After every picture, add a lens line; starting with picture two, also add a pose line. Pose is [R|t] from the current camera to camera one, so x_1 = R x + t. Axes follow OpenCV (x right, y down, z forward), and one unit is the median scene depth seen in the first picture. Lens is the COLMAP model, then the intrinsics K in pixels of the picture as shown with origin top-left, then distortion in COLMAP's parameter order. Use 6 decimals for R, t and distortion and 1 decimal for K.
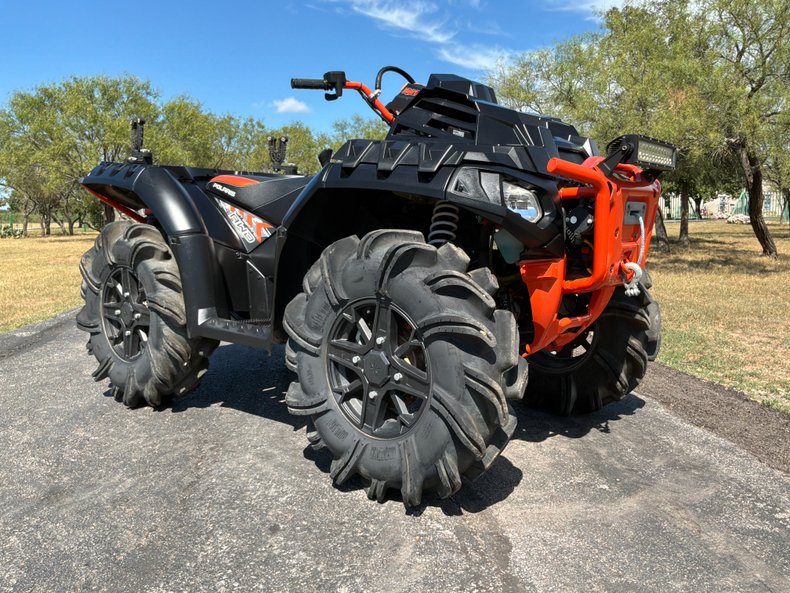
lens RADIAL K [[654.2, 0, 393.7], [0, 654.2, 297.3], [0, 0, 1]] dist [0.091152, -0.179688]
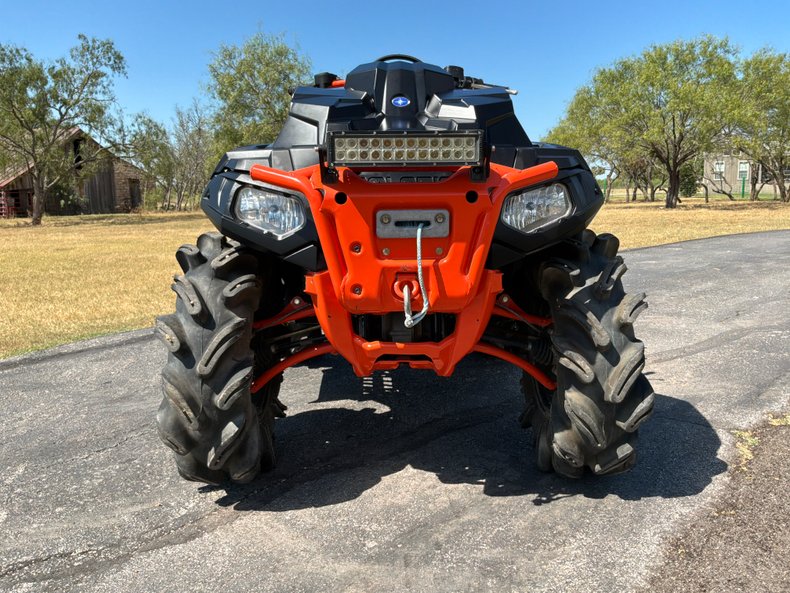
lens RADIAL K [[654.2, 0, 393.7], [0, 654.2, 297.3], [0, 0, 1]] dist [0.091152, -0.179688]
pose [[0.649695, 0.120071, -0.750653, 0.893698], [-0.080542, 0.992762, 0.089087, -0.101641], [0.755916, 0.002580, 0.654663, 0.444604]]
